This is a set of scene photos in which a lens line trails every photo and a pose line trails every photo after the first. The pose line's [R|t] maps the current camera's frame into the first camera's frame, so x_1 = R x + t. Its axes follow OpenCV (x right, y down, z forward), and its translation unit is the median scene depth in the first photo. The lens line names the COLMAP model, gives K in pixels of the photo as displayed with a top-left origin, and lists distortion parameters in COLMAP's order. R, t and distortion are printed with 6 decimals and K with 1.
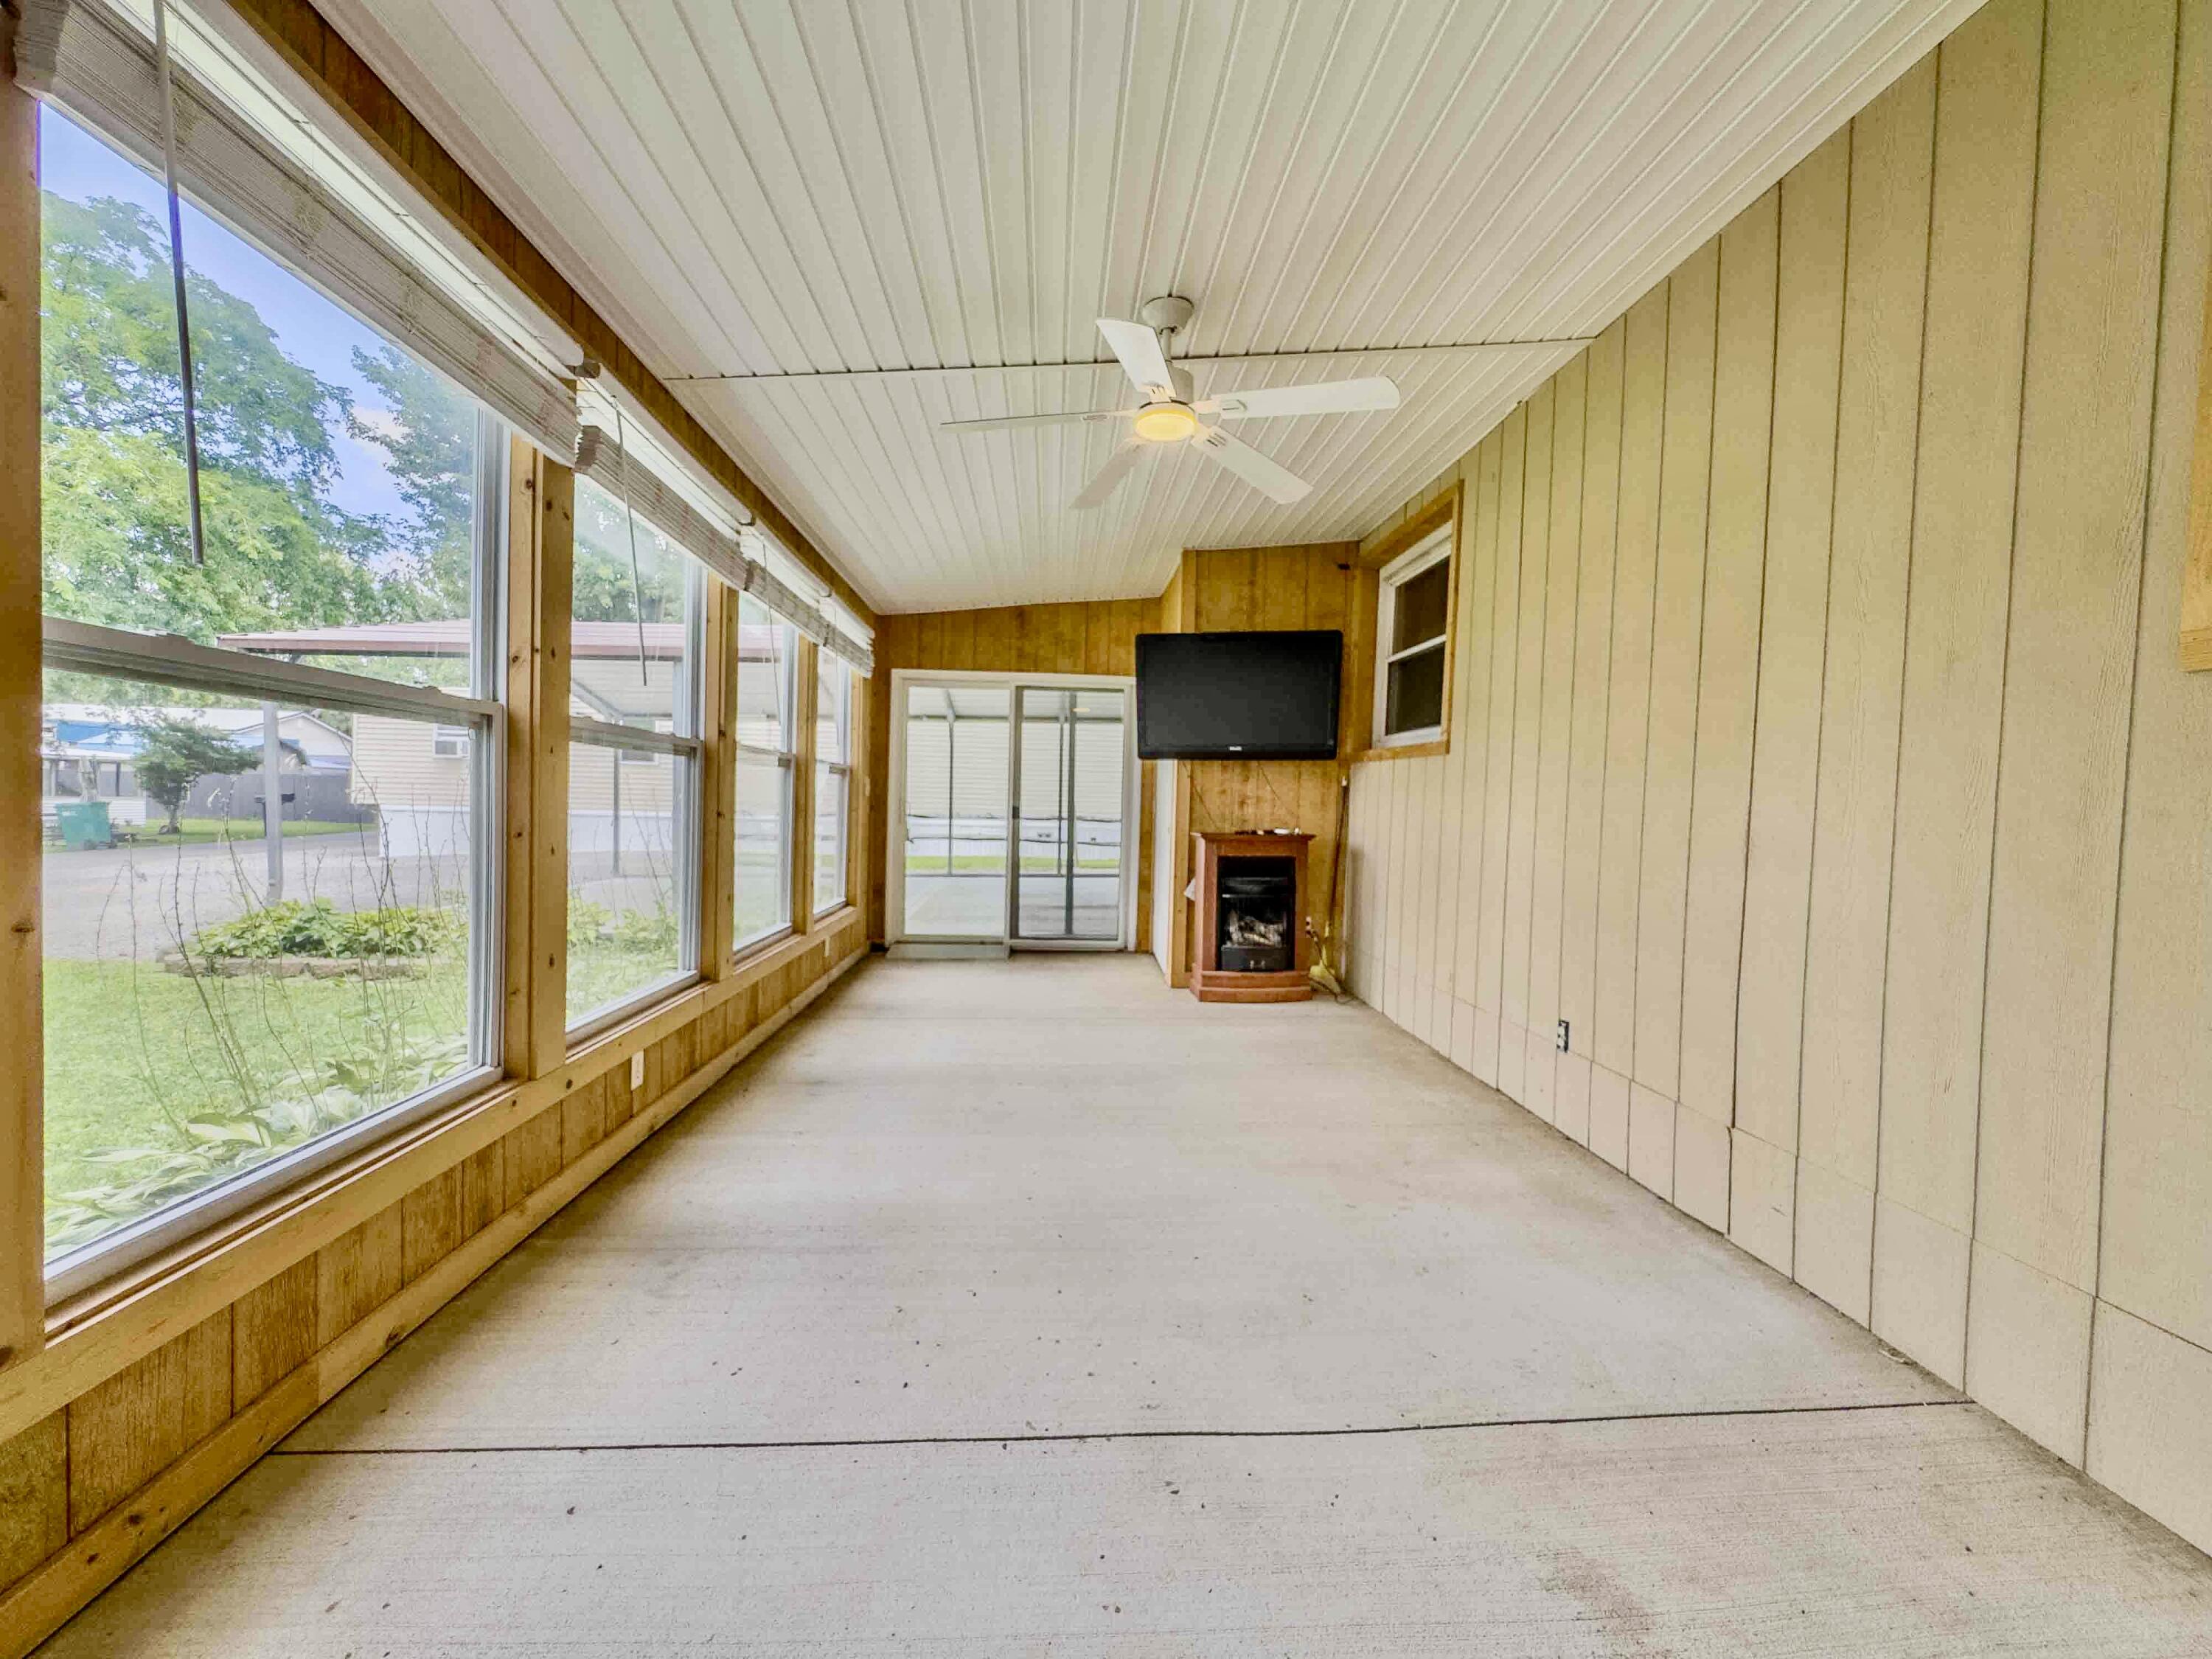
lens RADIAL K [[891.7, 0, 1112.4], [0, 891.7, 830.6], [0, 0, 1]] dist [-0.004262, 0.000798]
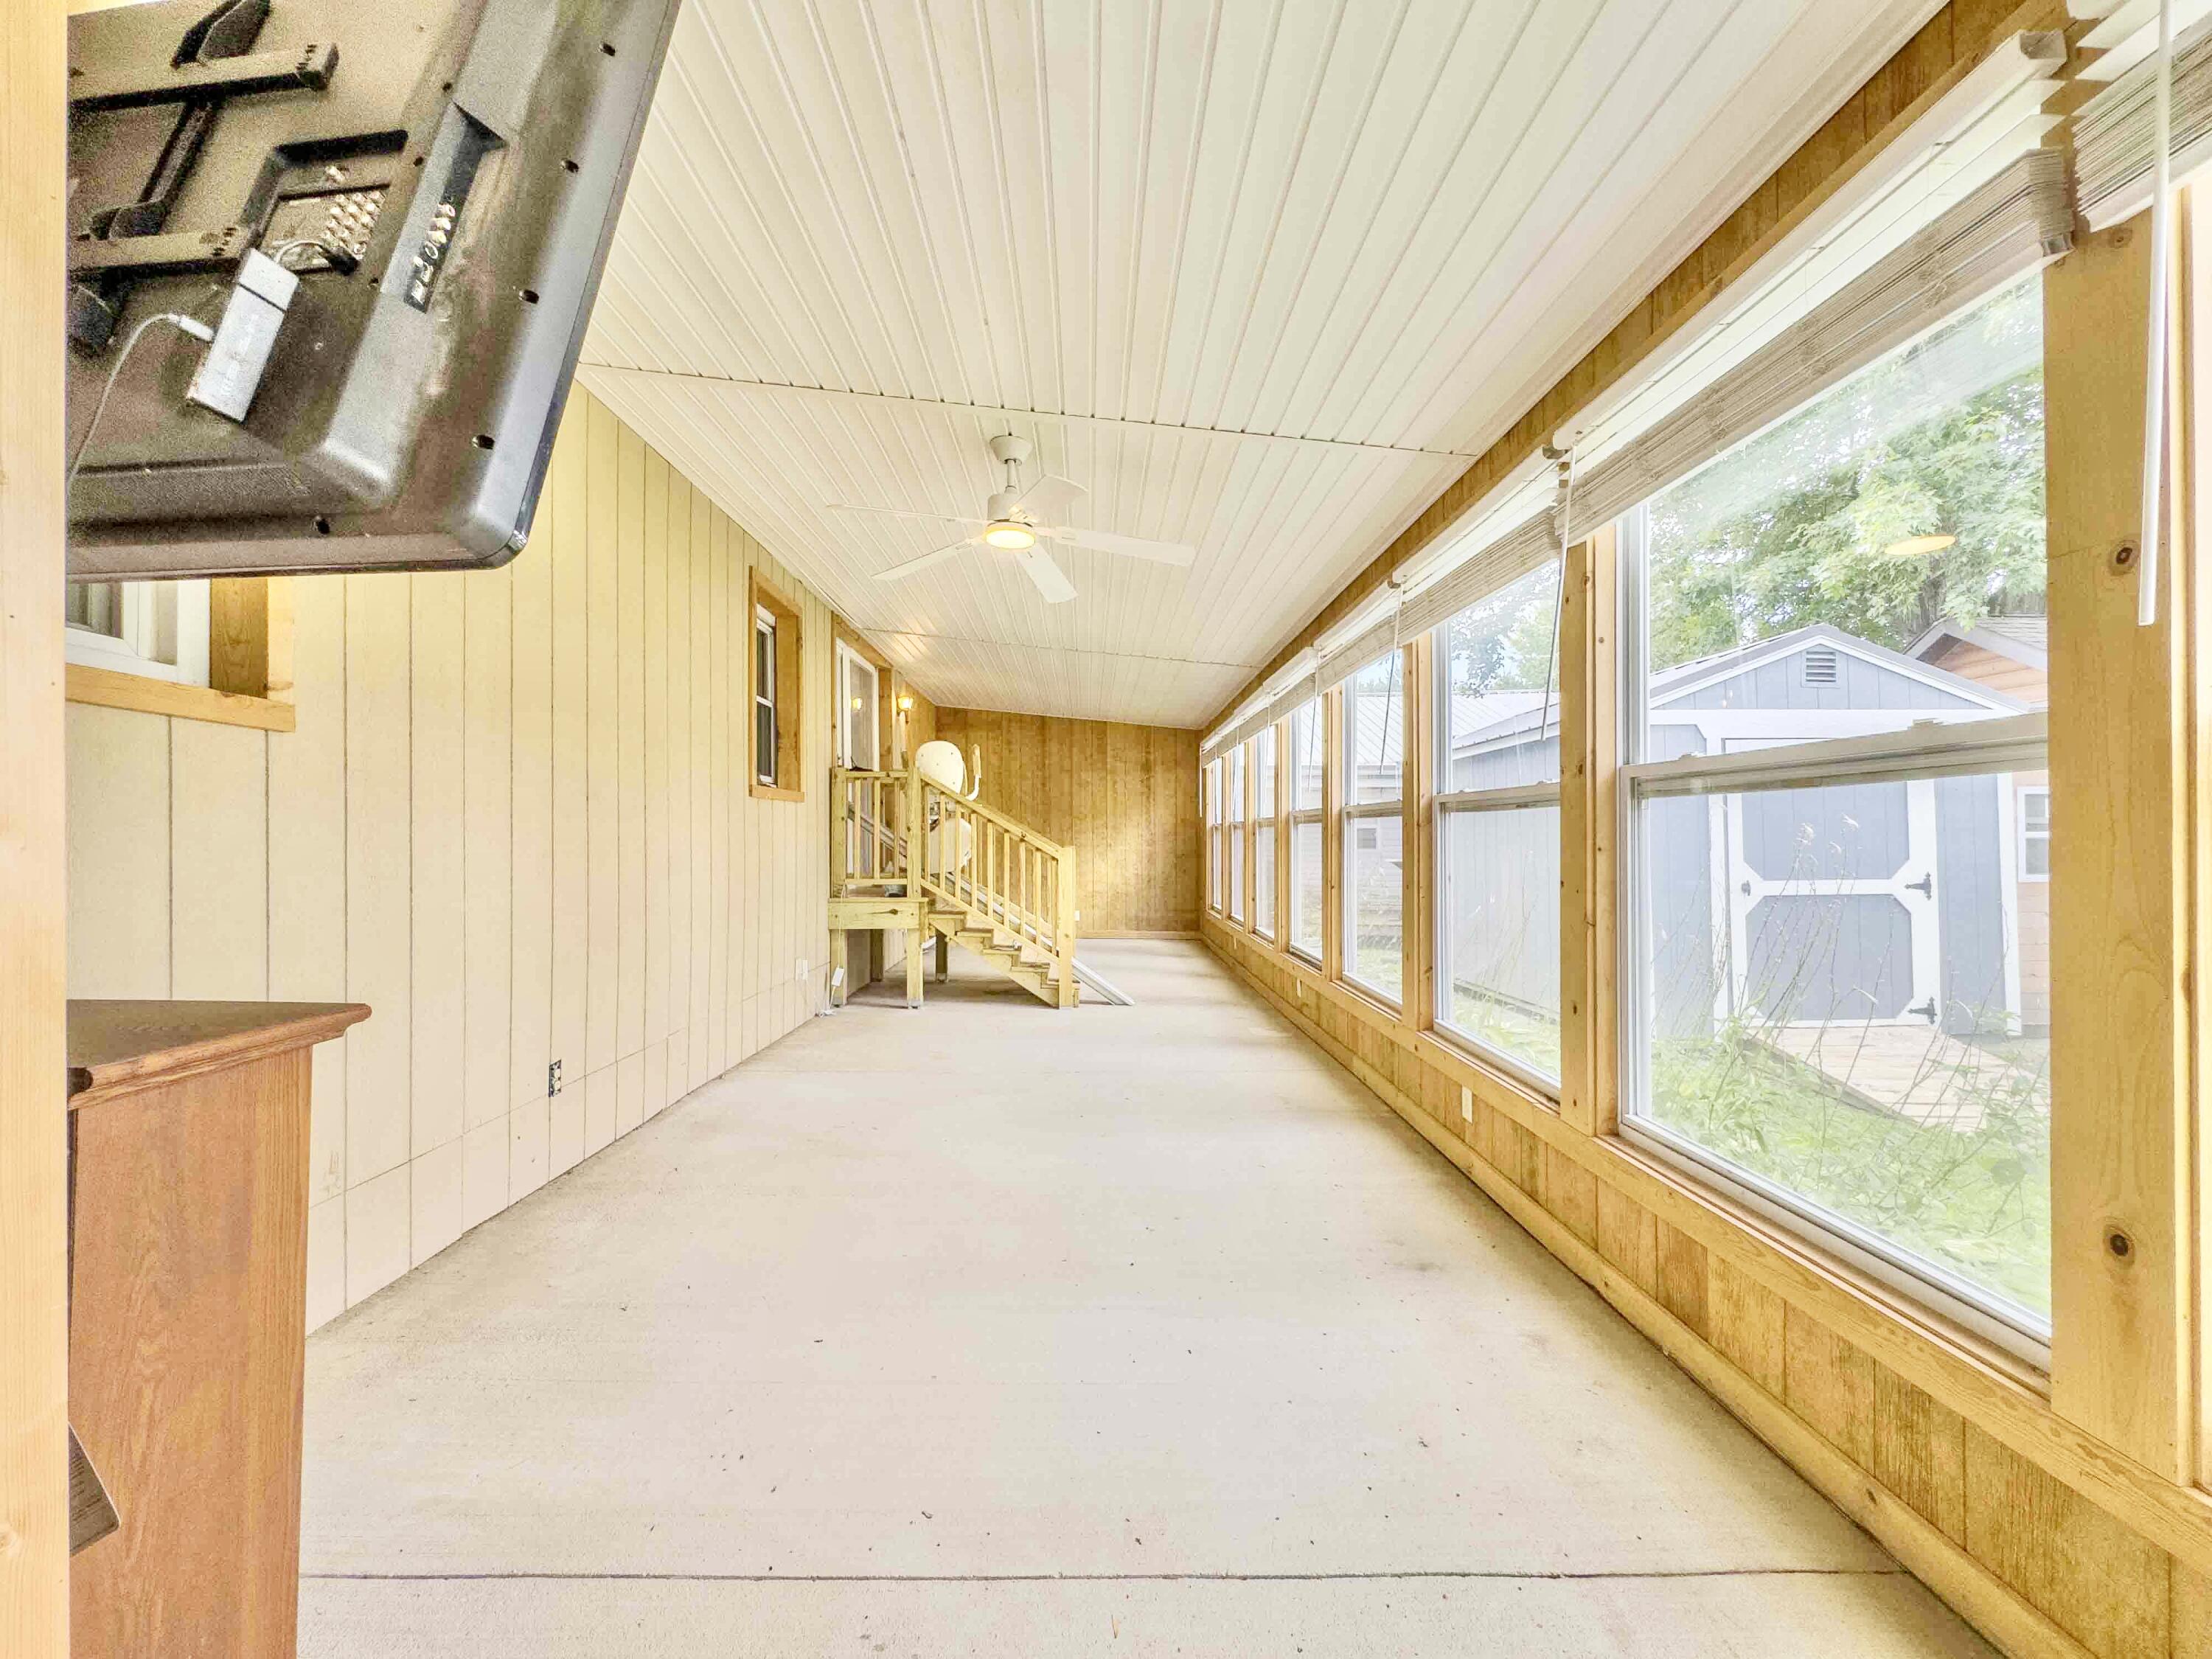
lens RADIAL K [[891.7, 0, 1101.6], [0, 891.7, 829.7], [0, 0, 1]] dist [-0.004262, 0.000798]
pose [[-0.998076, -0.027386, 0.055630, -0.076685], [-0.026488, 0.999508, 0.016803, -0.041356], [-0.056062, 0.015297, -0.998310, 1.167566]]
